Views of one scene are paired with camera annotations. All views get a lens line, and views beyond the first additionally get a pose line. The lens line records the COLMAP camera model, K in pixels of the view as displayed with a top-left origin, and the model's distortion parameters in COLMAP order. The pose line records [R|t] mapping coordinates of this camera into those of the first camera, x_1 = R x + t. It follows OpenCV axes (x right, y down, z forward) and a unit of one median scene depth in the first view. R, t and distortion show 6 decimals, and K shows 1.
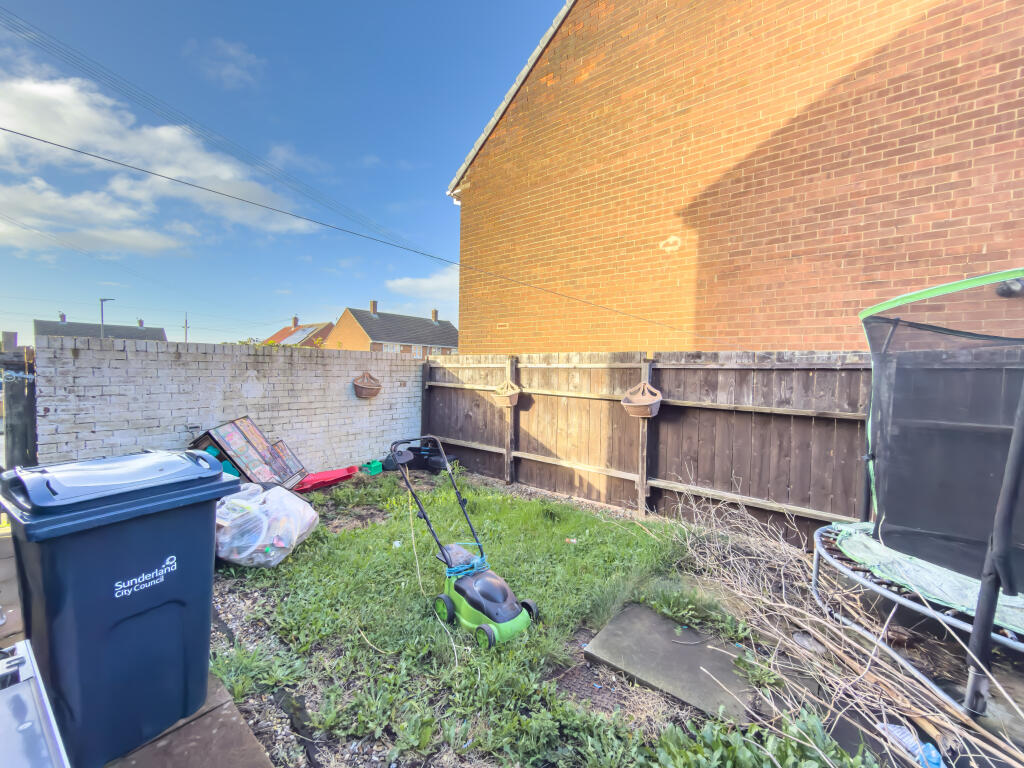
lens RADIAL K [[406.5, 0, 515.3], [0, 406.5, 382.1], [0, 0, 1]] dist [-0.004486, -0.000194]
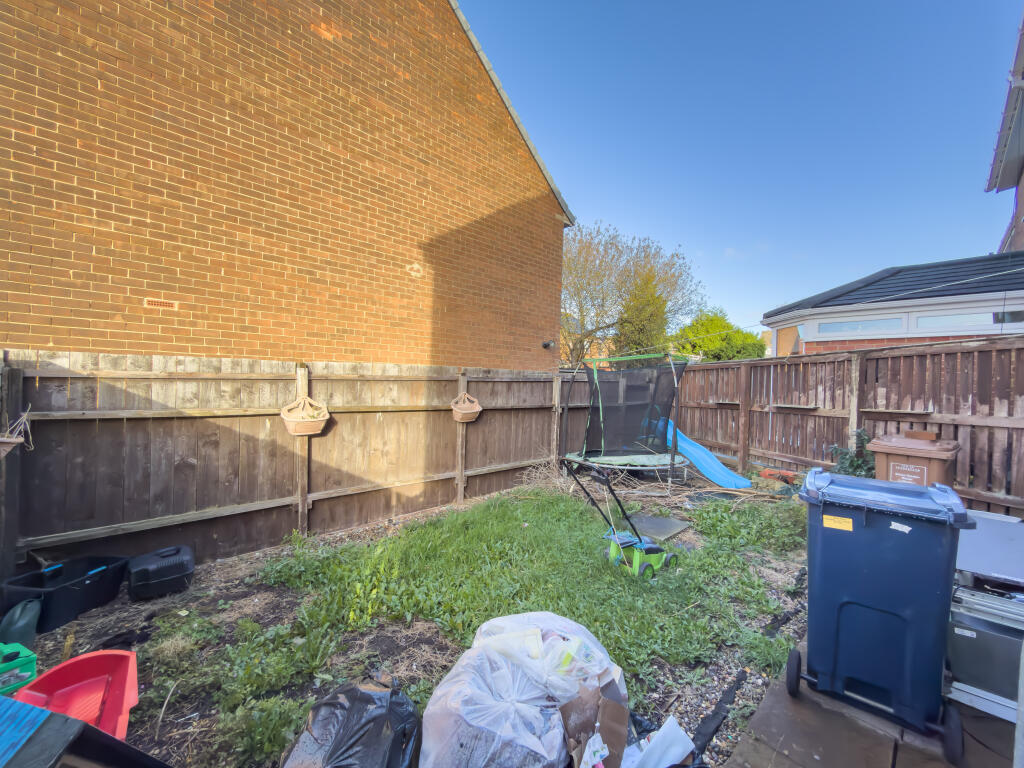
lens RADIAL K [[411.7, 0, 515.3], [0, 411.7, 383.7], [0, 0, 1]] dist [-0.001216, 0.000474]
pose [[0.124243, -0.019356, 0.992063, -0.746063], [0.019641, 0.999662, 0.017045, -0.035840], [-0.992057, 0.017368, 0.124581, 0.592256]]
